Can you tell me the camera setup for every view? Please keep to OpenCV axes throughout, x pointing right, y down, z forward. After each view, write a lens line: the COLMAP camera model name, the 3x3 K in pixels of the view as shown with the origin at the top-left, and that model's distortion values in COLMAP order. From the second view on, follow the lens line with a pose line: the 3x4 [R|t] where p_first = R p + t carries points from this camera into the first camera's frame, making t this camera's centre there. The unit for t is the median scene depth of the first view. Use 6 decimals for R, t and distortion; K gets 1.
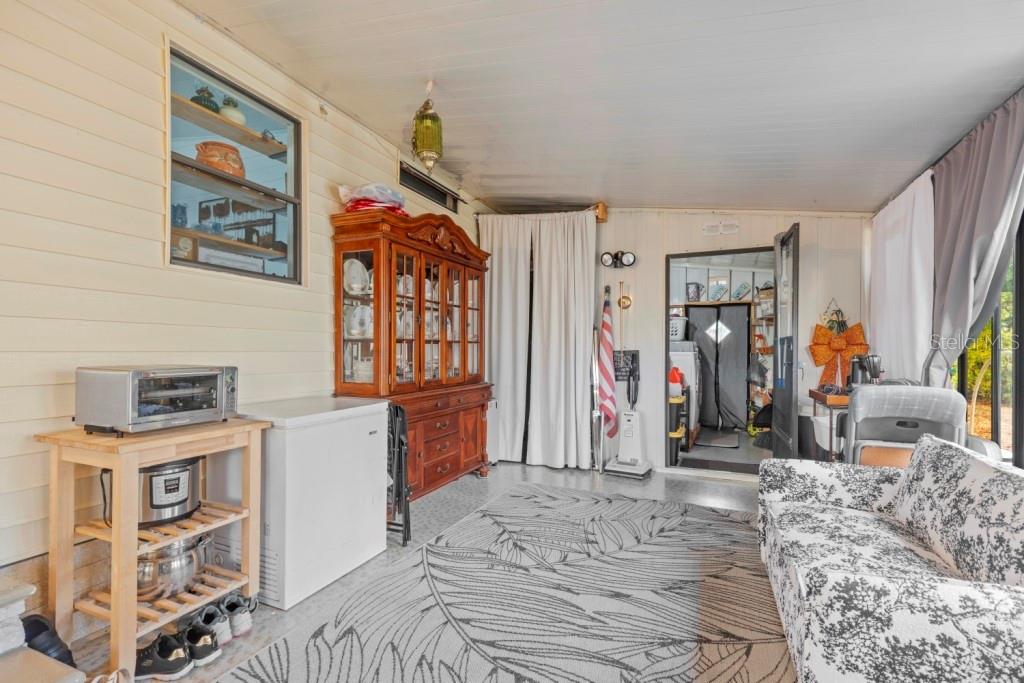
lens RADIAL K [[459.9, 0, 512.1], [0, 459.9, 347.7], [0, 0, 1]] dist [0.004230, -0.001228]
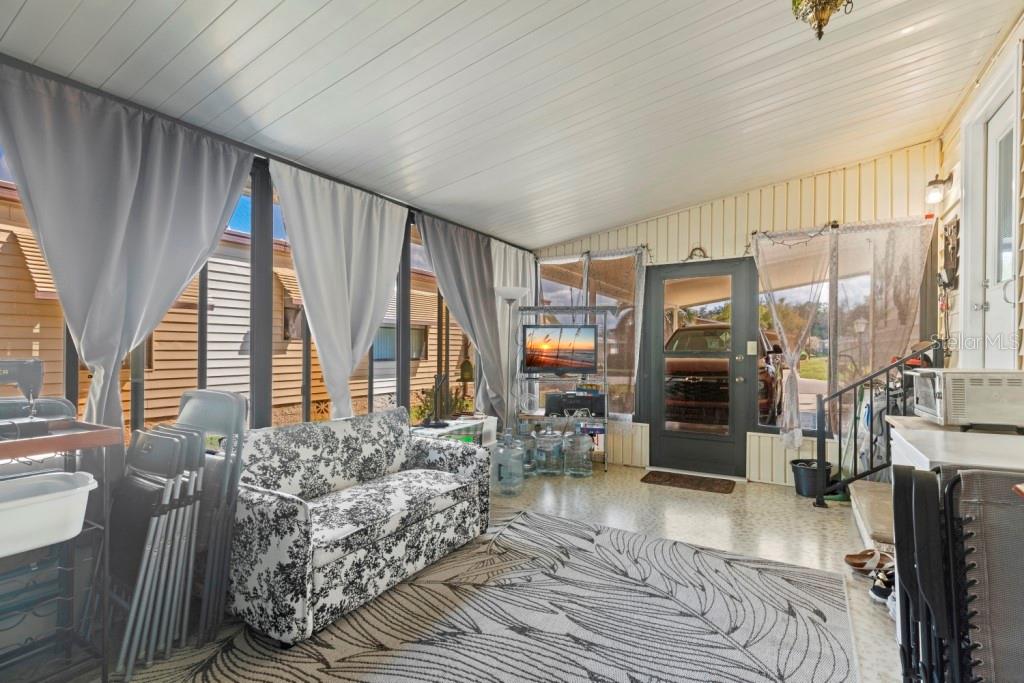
lens RADIAL K [[459.9, 0, 517.7], [0, 459.9, 344.0], [0, 0, 1]] dist [0.004230, -0.001228]
pose [[-0.991111, -0.000515, 0.133038, 0.140461], [-0.002571, 0.999880, -0.015288, 0.001182], [-0.133014, -0.015494, -0.990993, 2.184814]]
